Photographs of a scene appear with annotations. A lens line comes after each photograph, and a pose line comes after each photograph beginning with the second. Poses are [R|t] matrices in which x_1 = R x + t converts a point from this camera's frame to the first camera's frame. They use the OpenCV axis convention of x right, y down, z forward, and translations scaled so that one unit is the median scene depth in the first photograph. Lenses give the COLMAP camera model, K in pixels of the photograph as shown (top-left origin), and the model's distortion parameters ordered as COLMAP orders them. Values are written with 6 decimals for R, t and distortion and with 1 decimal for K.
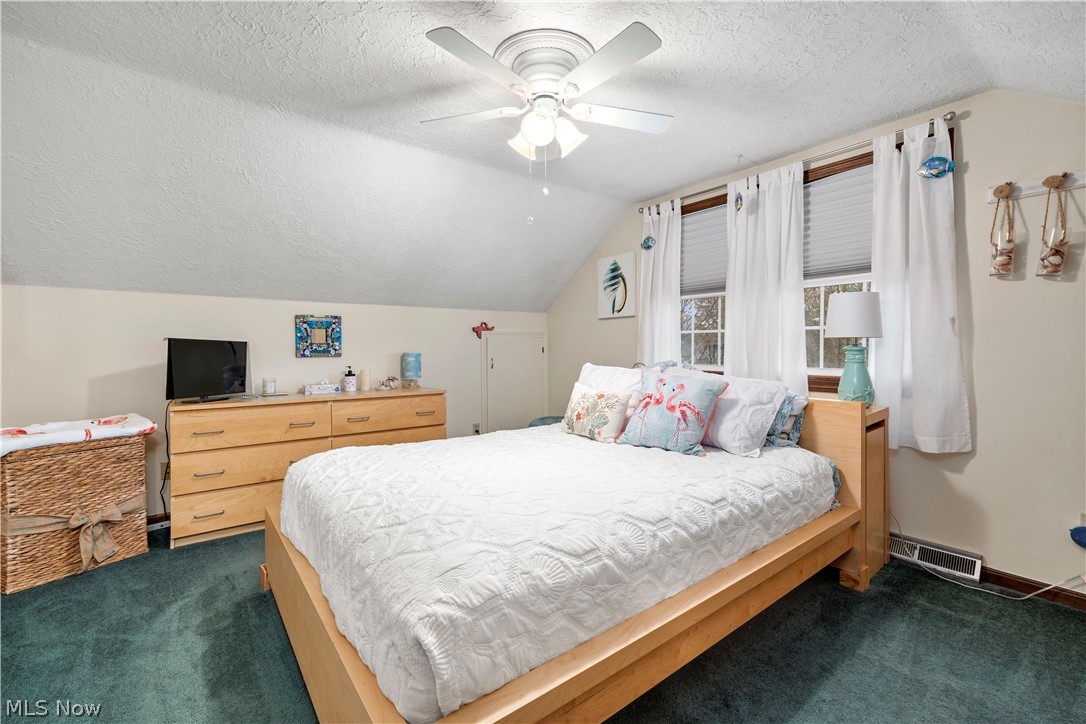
lens RADIAL K [[464.1, 0, 541.5], [0, 464.1, 354.8], [0, 0, 1]] dist [0.002110, 0.000250]
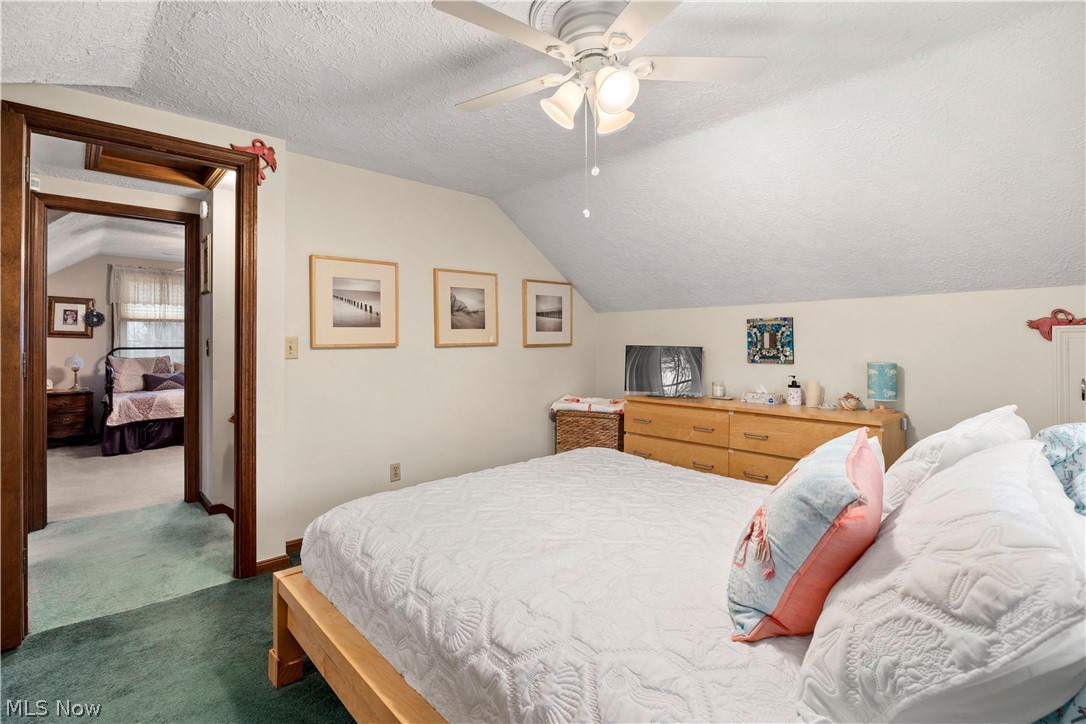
lens RADIAL K [[504.3, 0, 538.4], [0, 504.3, 339.6], [0, 0, 1]] dist [-0.007830, -0.000054]
pose [[0.084872, -0.001916, -0.996390, 0.485055], [-0.012754, 0.999914, -0.003010, -0.034270], [0.996310, 0.012964, 0.084841, 0.470773]]
